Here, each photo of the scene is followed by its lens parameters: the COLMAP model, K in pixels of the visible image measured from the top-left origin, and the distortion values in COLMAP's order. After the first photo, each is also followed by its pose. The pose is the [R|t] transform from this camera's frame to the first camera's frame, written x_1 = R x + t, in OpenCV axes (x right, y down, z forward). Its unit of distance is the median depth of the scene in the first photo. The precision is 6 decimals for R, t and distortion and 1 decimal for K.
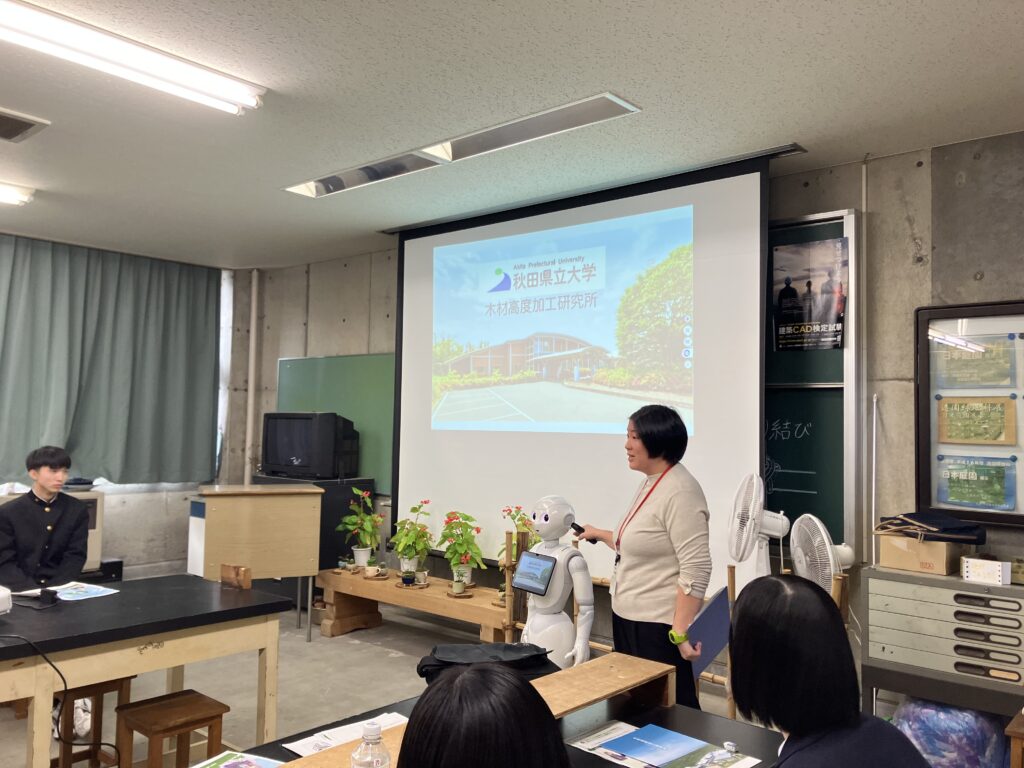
lens RADIAL K [[848.7, 0, 503.1], [0, 848.7, 363.7], [0, 0, 1]] dist [0.016415, -0.007209]
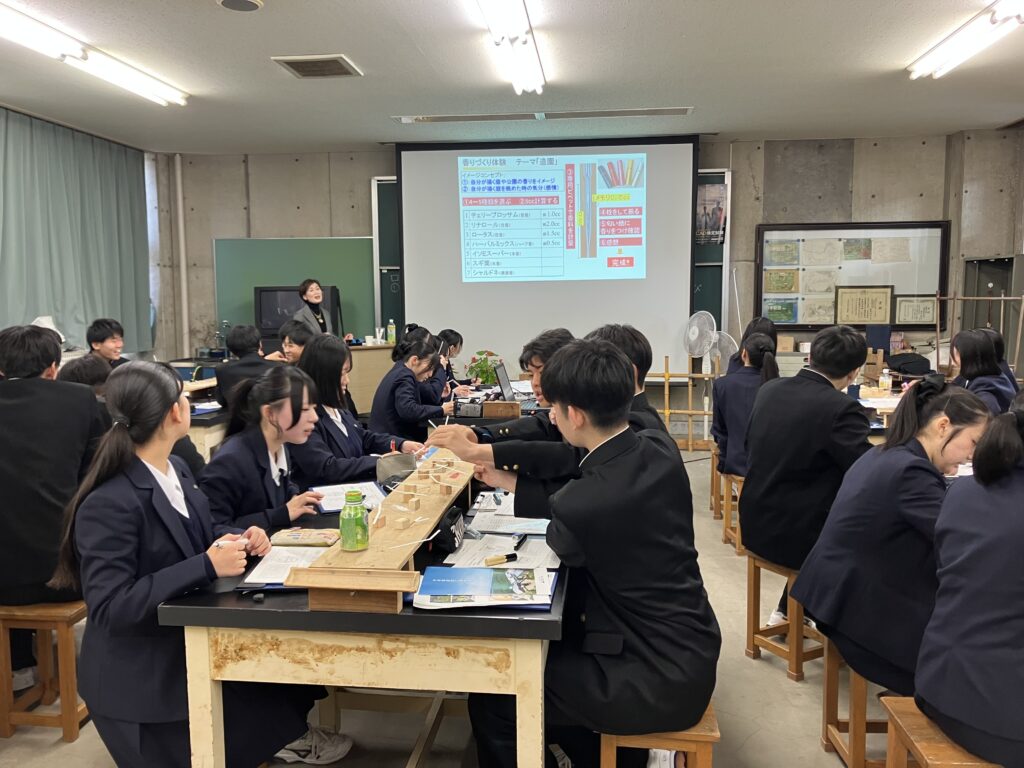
lens RADIAL K [[848.7, 0, 519.4], [0, 848.7, 384.0], [0, 0, 1]] dist [0.016415, -0.007209]
pose [[0.811505, -0.086758, 0.577869, -1.042207], [-0.016508, 0.985119, 0.171082, -0.026565], [-0.584112, -0.148373, 0.797996, -0.281327]]
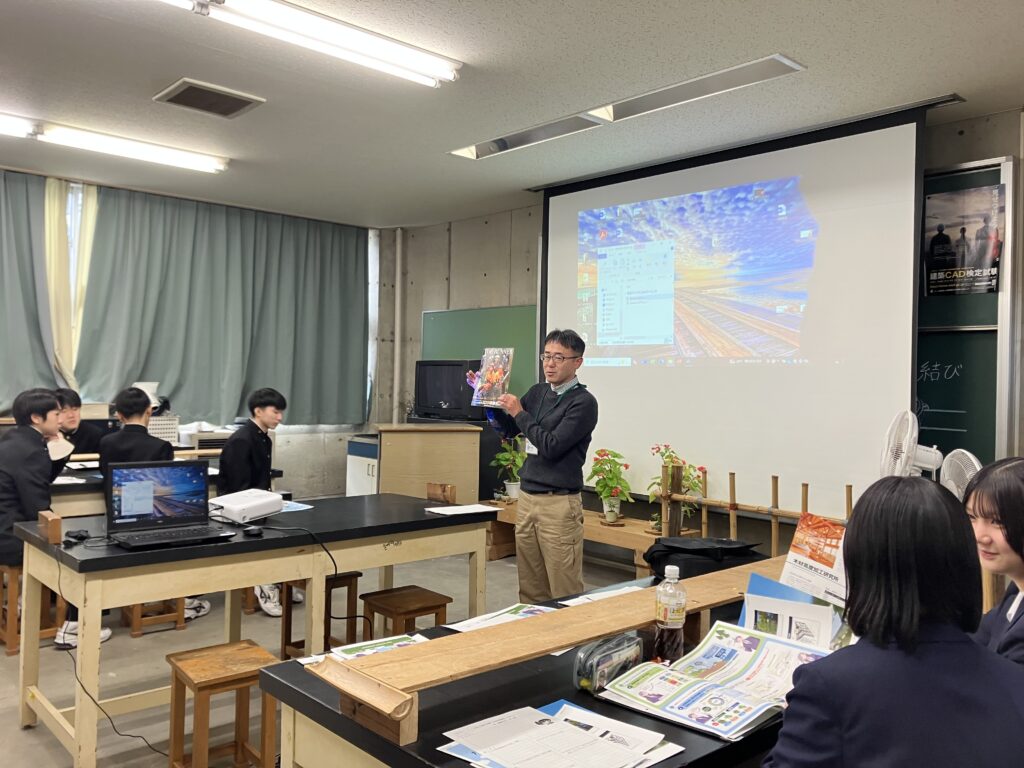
lens RADIAL K [[848.7, 0, 496.1], [0, 848.7, 364.1], [0, 0, 1]] dist [0.016415, -0.007209]
pose [[0.993616, -0.000180, -0.112813, -0.087175], [0.005902, 0.998712, 0.050388, 0.013021], [0.112659, -0.050732, 0.992338, -0.101845]]
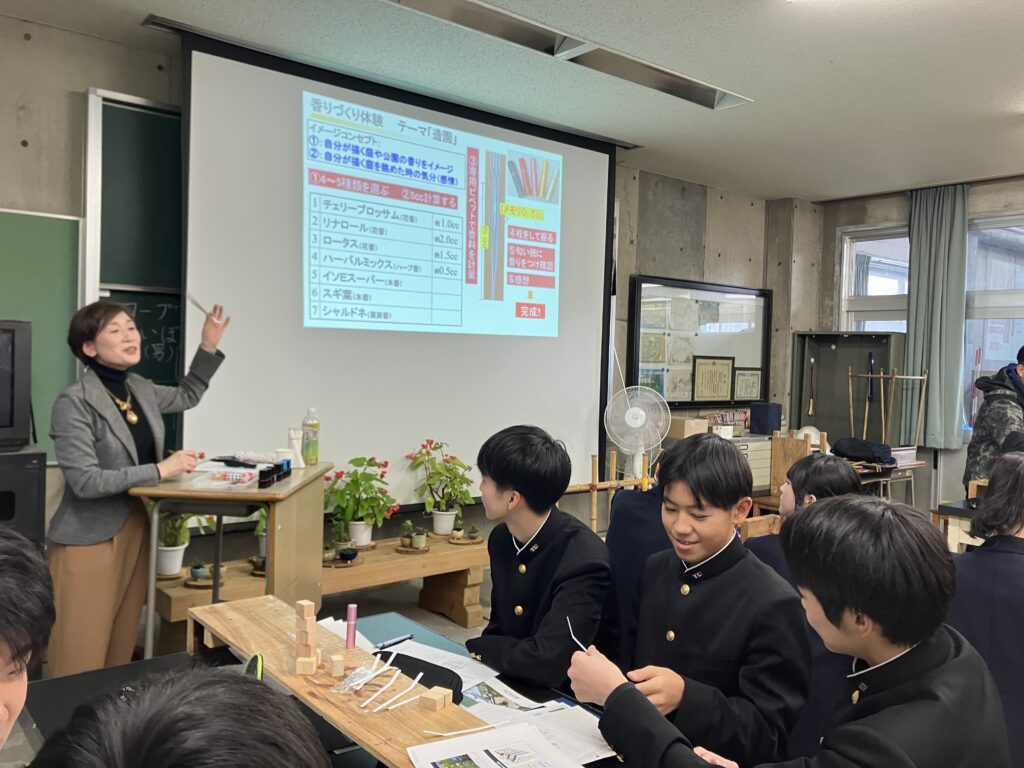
lens RADIAL K [[848.7, 0, 523.1], [0, 848.7, 384.7], [0, 0, 1]] dist [0.016415, -0.007209]
pose [[0.139066, -0.052878, 0.988870, -0.987655], [-0.100538, 0.992660, 0.067219, 0.046480], [-0.985166, -0.108767, 0.132729, 0.895140]]
